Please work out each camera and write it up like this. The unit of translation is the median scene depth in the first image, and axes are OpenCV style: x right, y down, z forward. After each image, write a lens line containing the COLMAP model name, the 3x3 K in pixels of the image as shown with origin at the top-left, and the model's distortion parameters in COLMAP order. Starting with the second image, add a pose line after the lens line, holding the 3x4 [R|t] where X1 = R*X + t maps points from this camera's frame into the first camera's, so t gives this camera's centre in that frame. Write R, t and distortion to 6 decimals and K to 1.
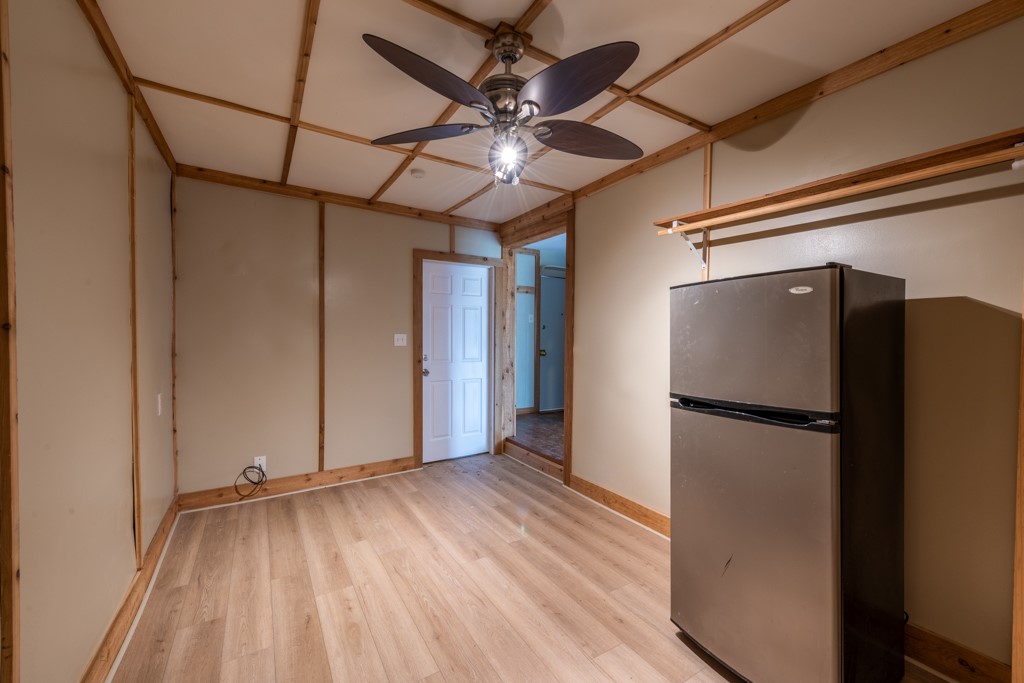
lens RADIAL K [[399.1, 0, 513.2], [0, 399.1, 338.3], [0, 0, 1]] dist [0.026949, 0.000348]
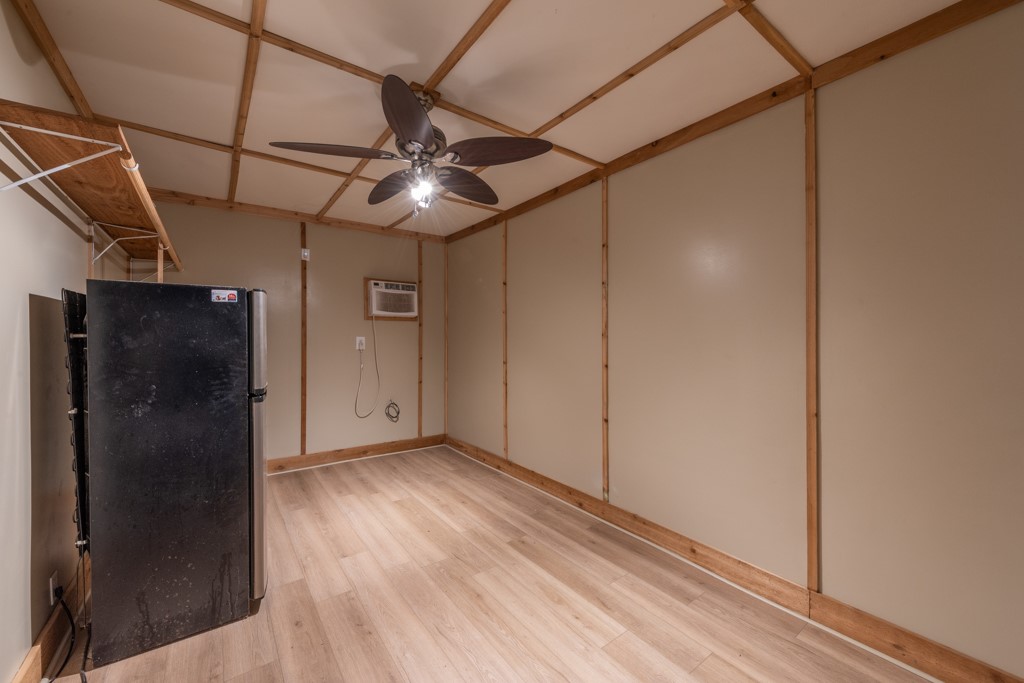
lens RADIAL K [[399.1, 0, 513.2], [0, 399.1, 338.3], [0, 0, 1]] dist [0.026949, 0.000348]
pose [[-0.996347, -0.004245, -0.085286, -0.170561], [-0.005069, 0.999943, 0.009446, -0.012259], [0.085241, 0.009844, -0.996312, 2.003715]]
